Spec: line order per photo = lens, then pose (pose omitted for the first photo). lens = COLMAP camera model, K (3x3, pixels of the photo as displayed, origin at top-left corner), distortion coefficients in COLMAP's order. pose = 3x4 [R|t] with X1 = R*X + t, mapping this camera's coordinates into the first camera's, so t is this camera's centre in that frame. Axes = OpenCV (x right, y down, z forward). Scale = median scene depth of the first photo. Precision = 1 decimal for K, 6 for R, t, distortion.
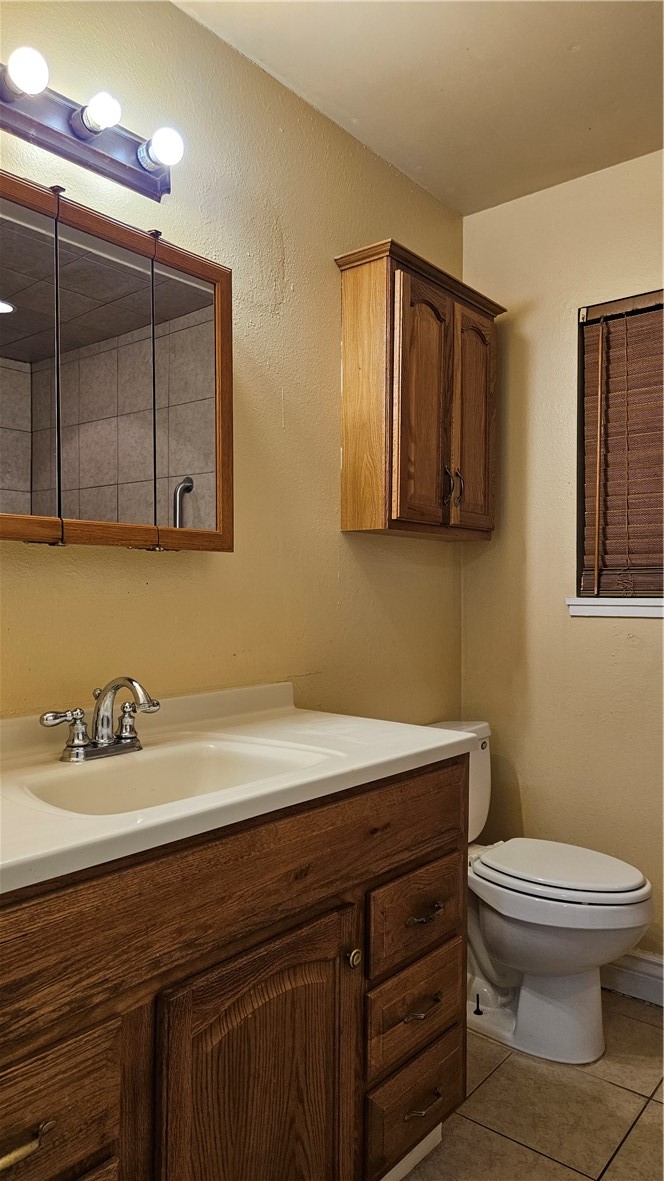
lens RADIAL K [[797.5, 0, 338.0], [0, 797.5, 591.7], [0, 0, 1]] dist [0.038614, 0.001337]
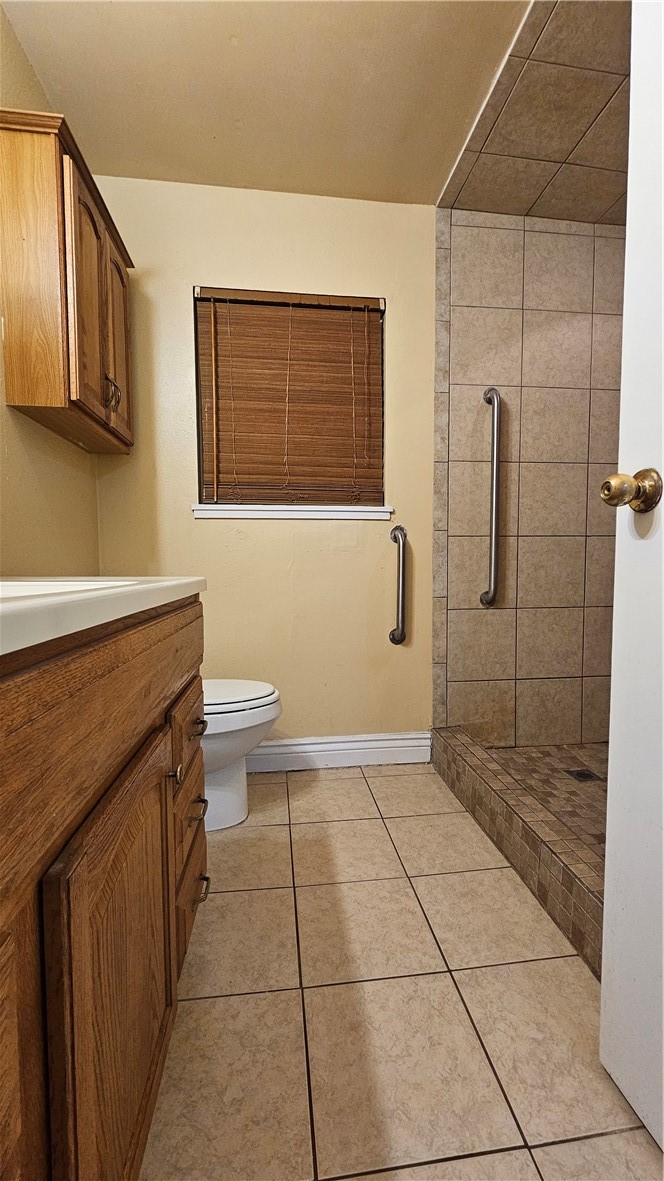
lens RADIAL K [[489.2, 0, 334.9], [0, 489.2, 598.9], [0, 0, 1]] dist [-0.002362, 0.000894]
pose [[0.698108, -0.047618, 0.714407, -0.155740], [-0.001296, 0.997700, 0.067768, 0.121984], [-0.715991, -0.048235, 0.696441, 0.277851]]
